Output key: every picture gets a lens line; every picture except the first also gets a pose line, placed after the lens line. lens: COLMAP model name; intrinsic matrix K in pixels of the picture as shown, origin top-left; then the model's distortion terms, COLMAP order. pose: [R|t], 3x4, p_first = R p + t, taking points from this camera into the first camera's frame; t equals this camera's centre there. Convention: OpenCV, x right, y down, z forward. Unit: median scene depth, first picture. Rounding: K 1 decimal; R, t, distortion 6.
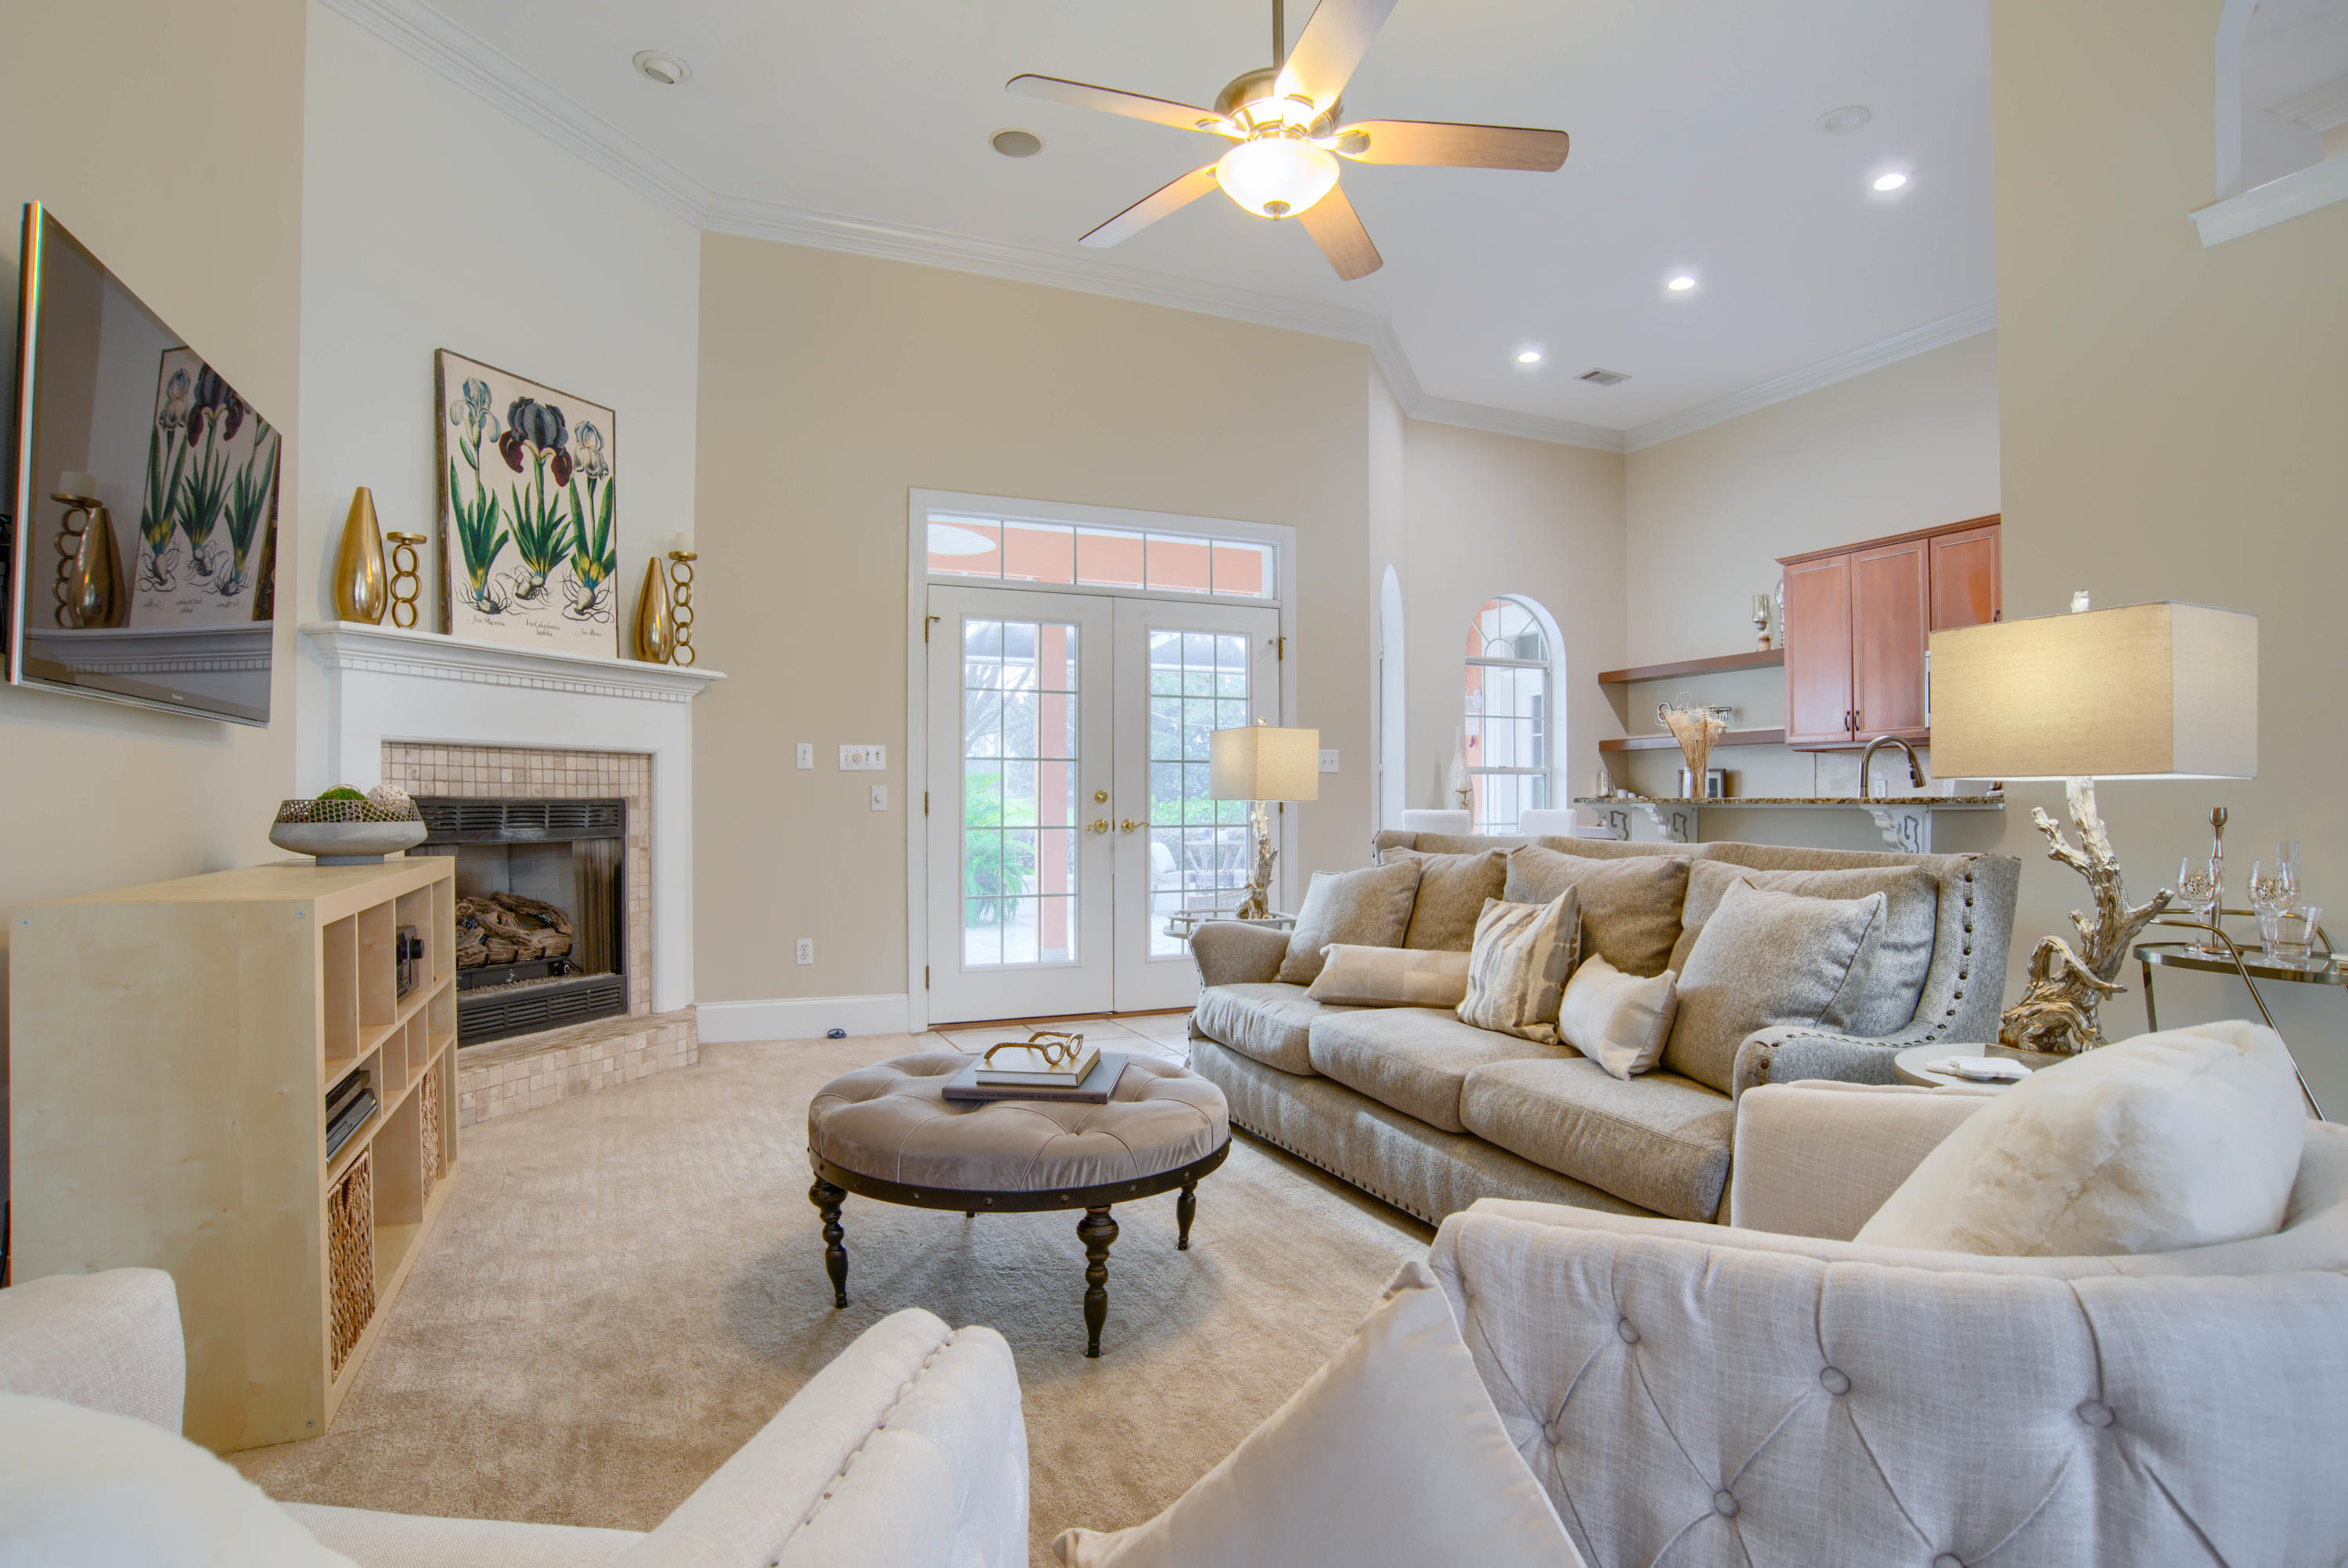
lens RADIAL K [[1209.8, 0, 1176.9], [0, 1209.8, 798.0], [0, 0, 1]] dist [-0.105111, 0.051952]
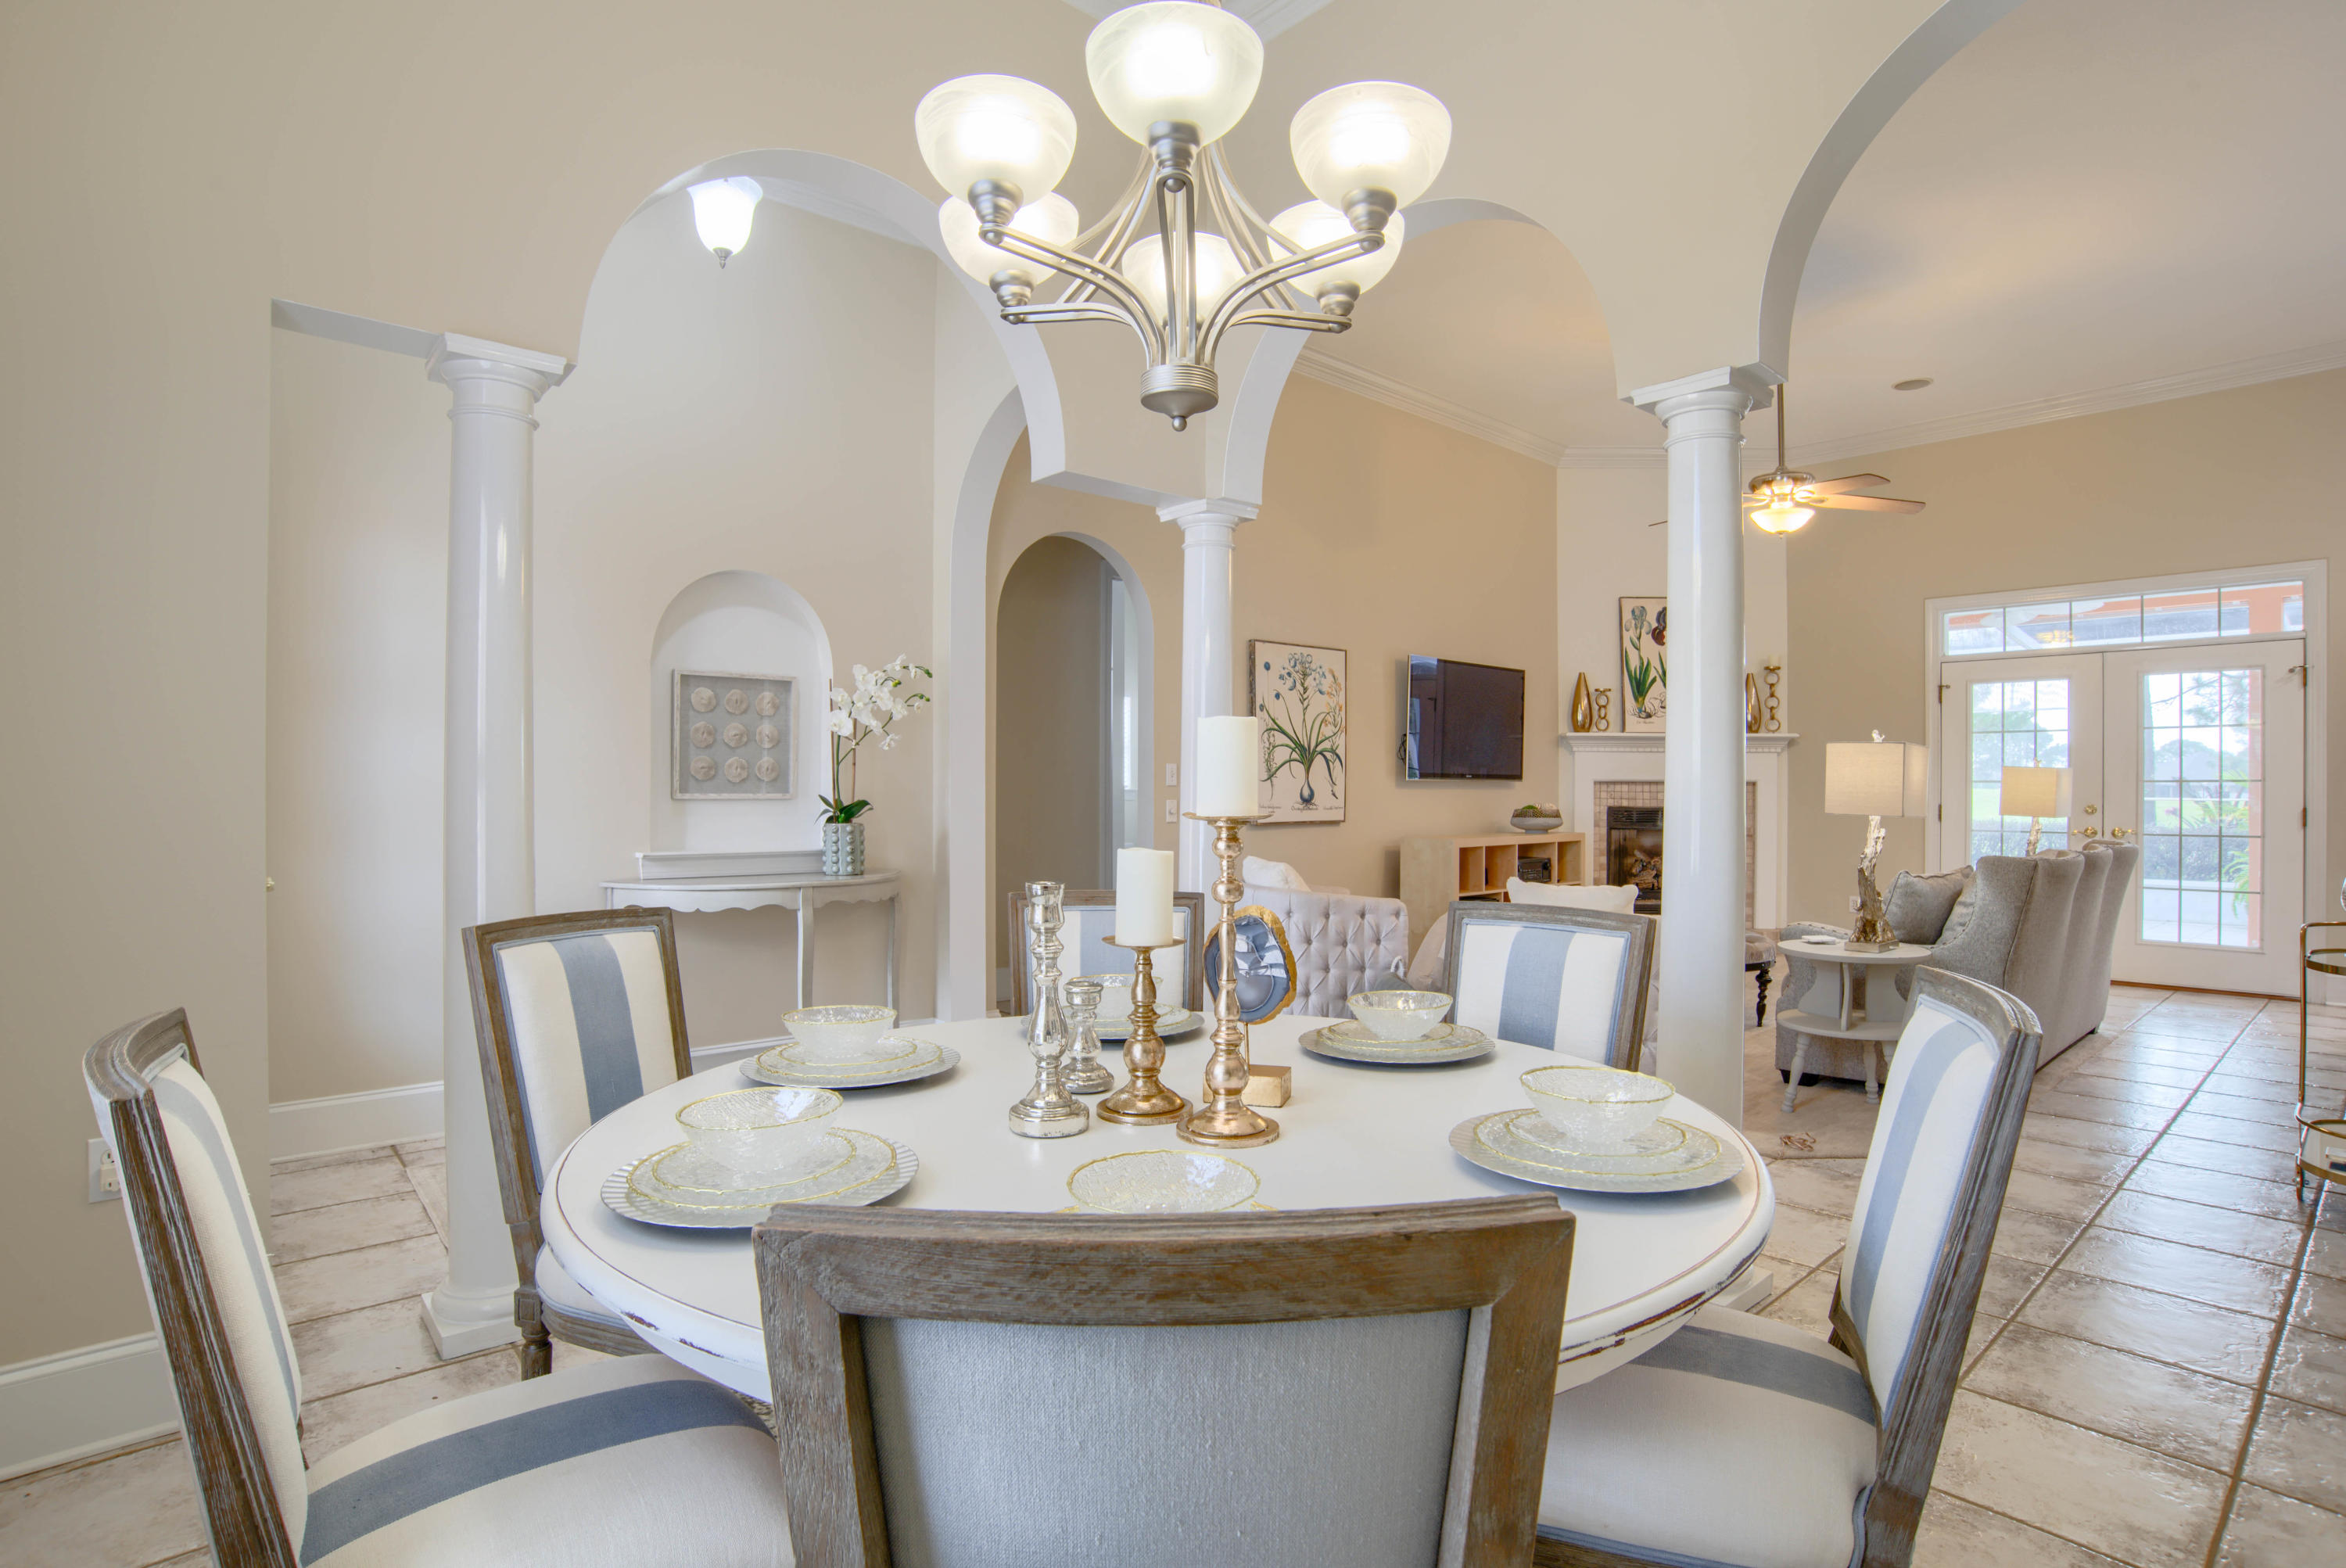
lens RADIAL K [[1198.8, 0, 1175.3], [0, 1198.8, 787.8], [0, 0, 1]] dist [-0.108048, 0.051081]
pose [[0.306086, -0.001372, -0.952003, 1.088200], [-0.001868, 0.999996, -0.002042, -0.027225], [0.952002, 0.002403, 0.306082, -0.410704]]
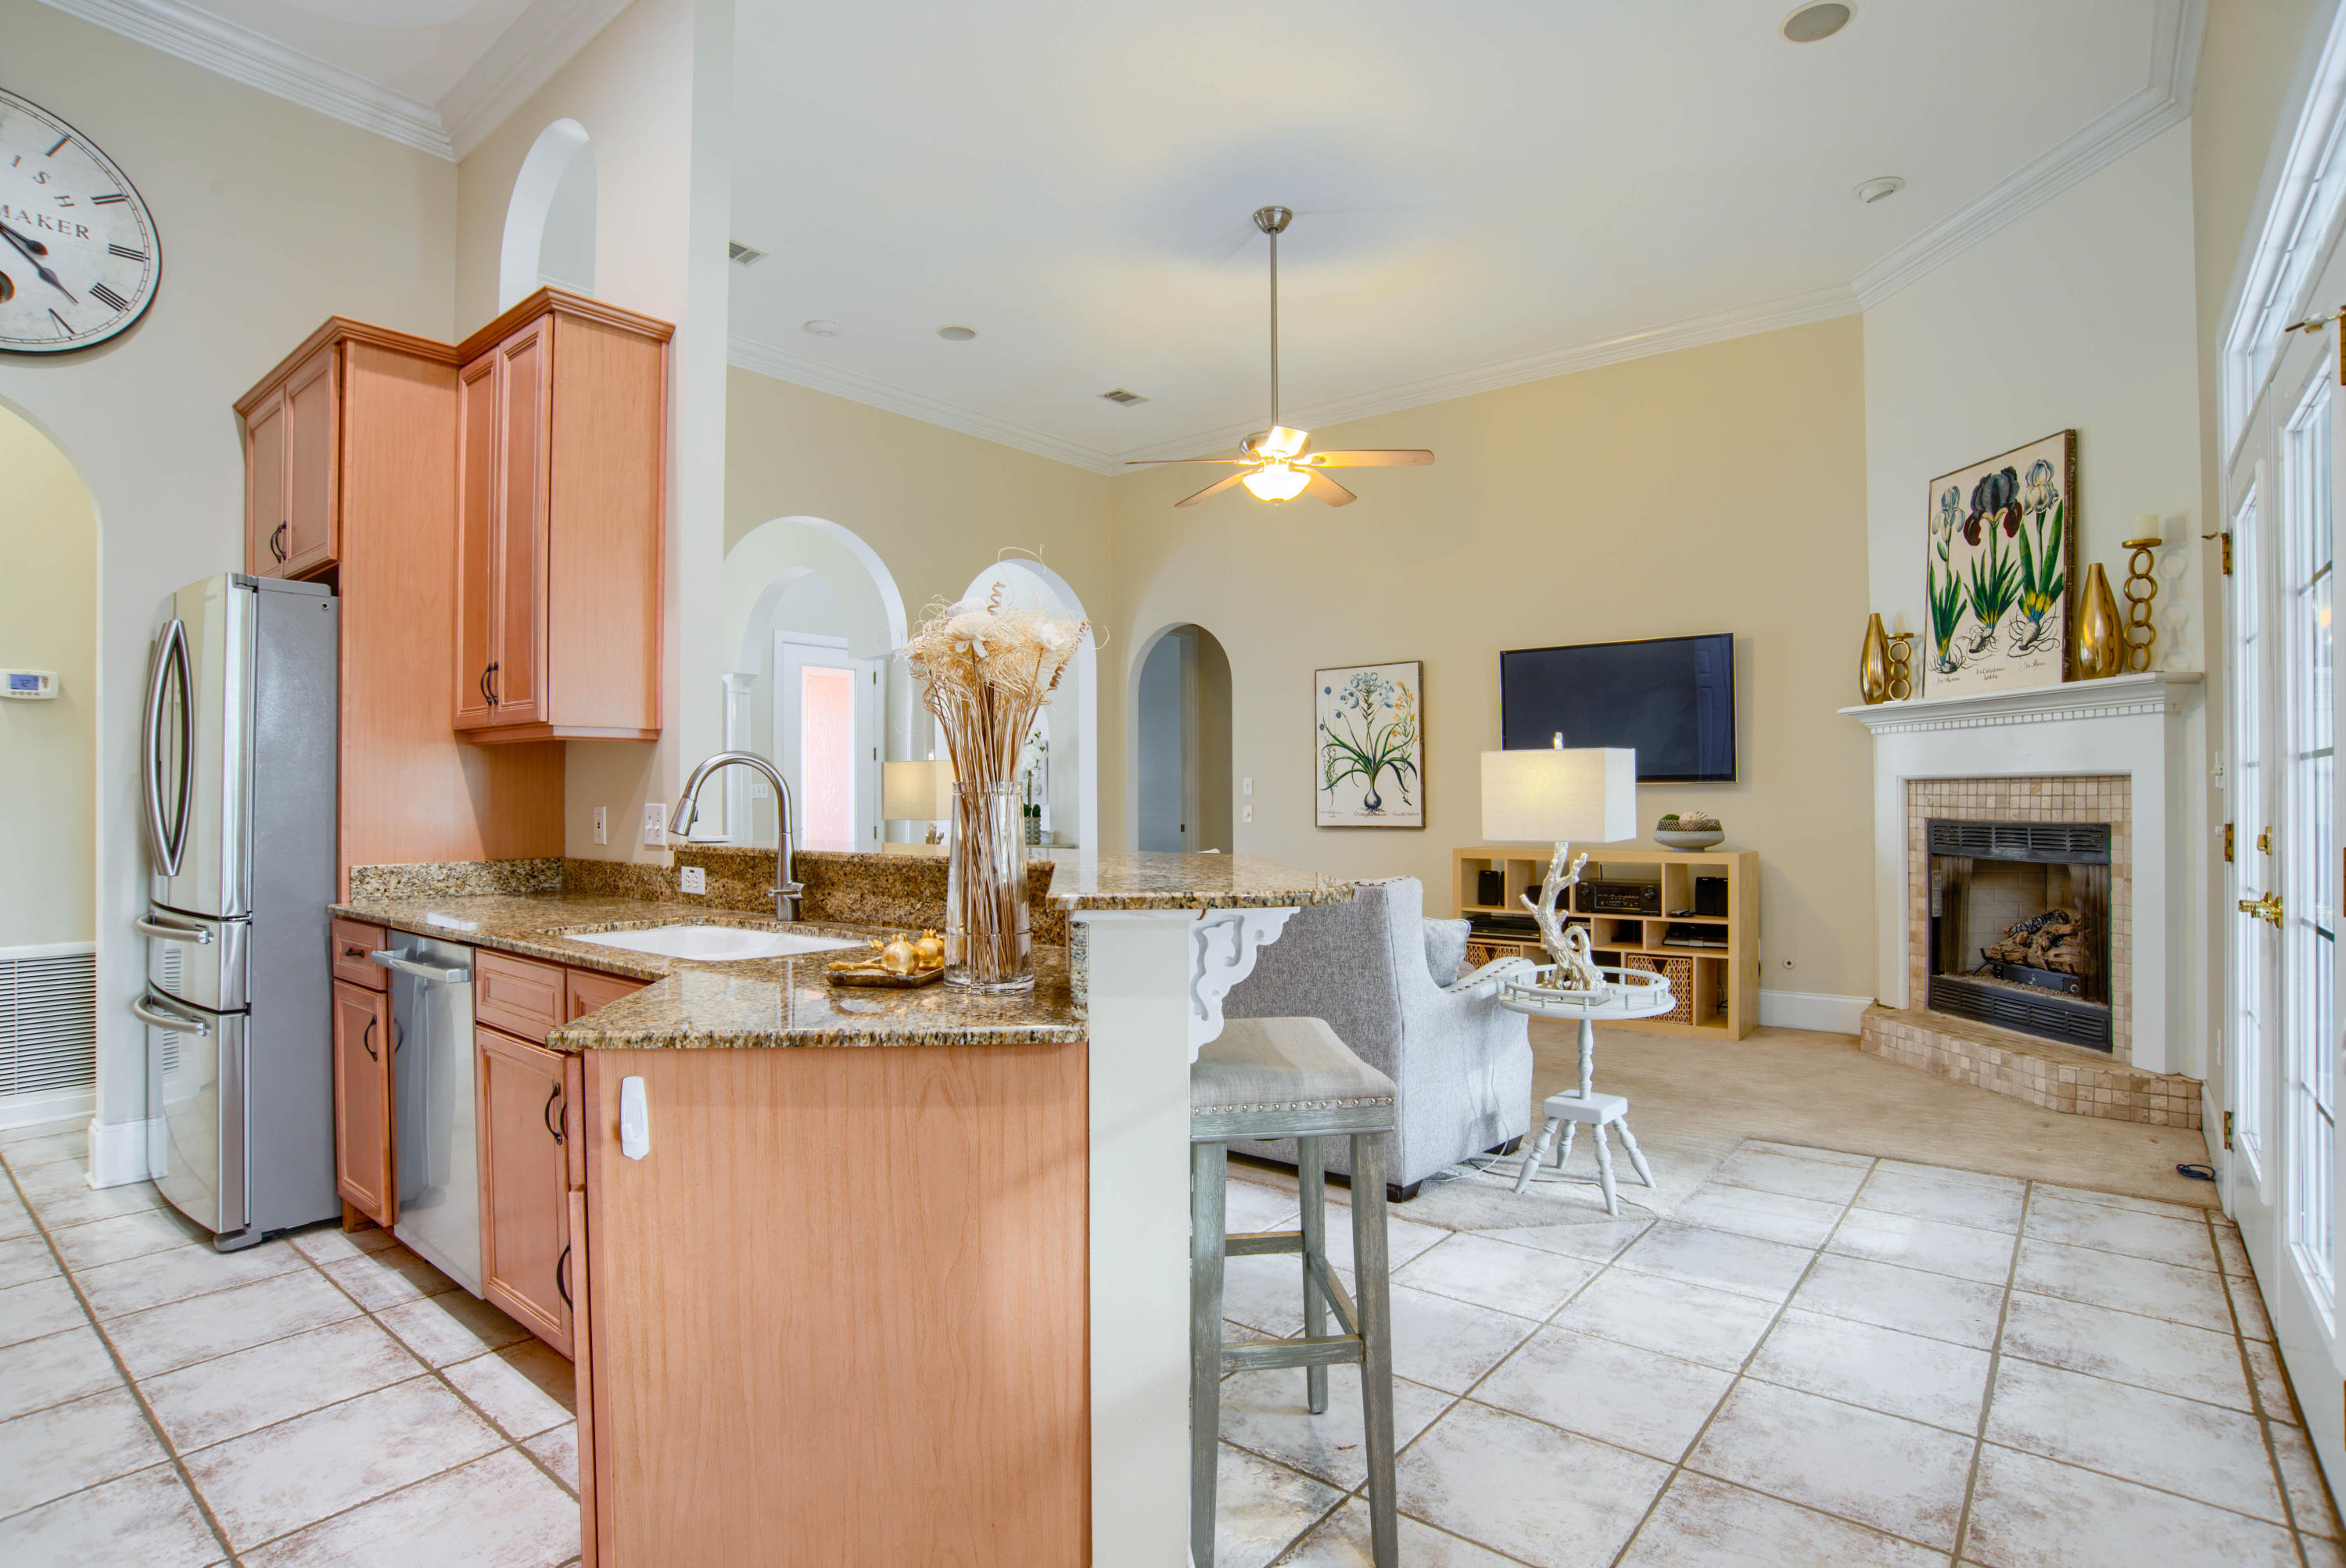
lens RADIAL K [[1190.5, 0, 1179.5], [0, 1190.5, 793.2], [0, 0, 1]] dist [-0.105423, 0.049864]
pose [[-0.890200, 0.002200, -0.455565, 0.666398], [0.005422, 0.999969, -0.005765, -0.025233], [0.455538, -0.007602, -0.890184, 1.623451]]
